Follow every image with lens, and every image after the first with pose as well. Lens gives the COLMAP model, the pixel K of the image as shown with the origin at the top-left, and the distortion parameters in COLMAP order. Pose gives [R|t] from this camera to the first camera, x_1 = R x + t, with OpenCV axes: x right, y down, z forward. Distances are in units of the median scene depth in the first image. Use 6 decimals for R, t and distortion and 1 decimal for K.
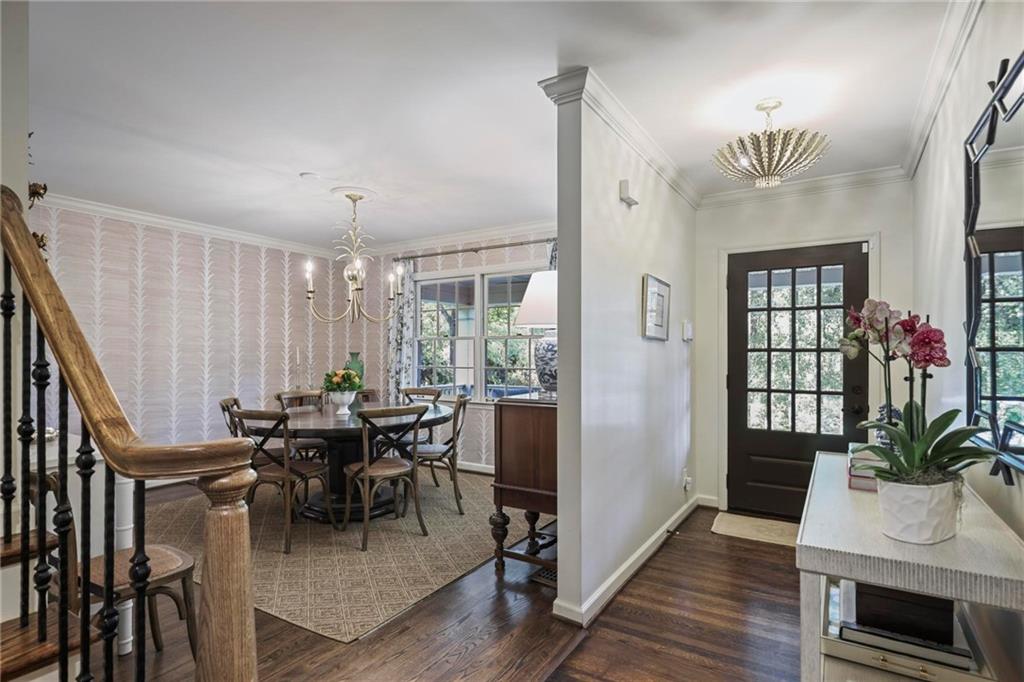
lens RADIAL K [[528.1, 0, 511.6], [0, 528.1, 342.3], [0, 0, 1]] dist [0.000134, 0.000207]
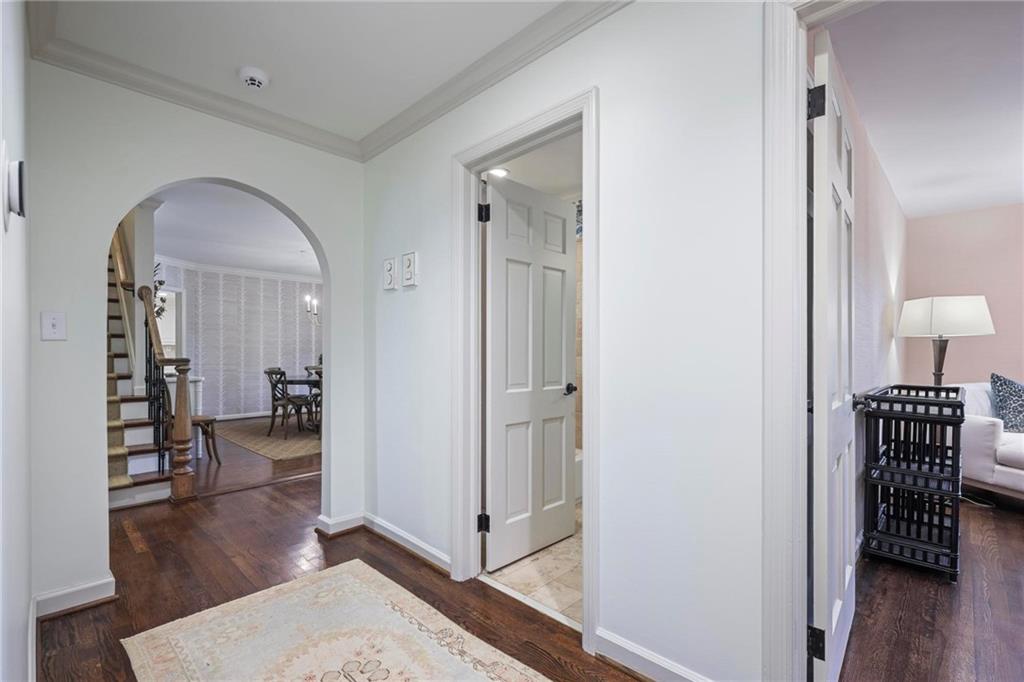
lens RADIAL K [[464.1, 0, 511.5], [0, 464.1, 343.2], [0, 0, 1]] dist [-0.000636, -0.000116]
pose [[0.977906, -0.003191, -0.209022, 0.560541], [0.003262, 0.999995, -0.000005, 0.017896], [0.209021, -0.000677, 0.977911, -0.400618]]
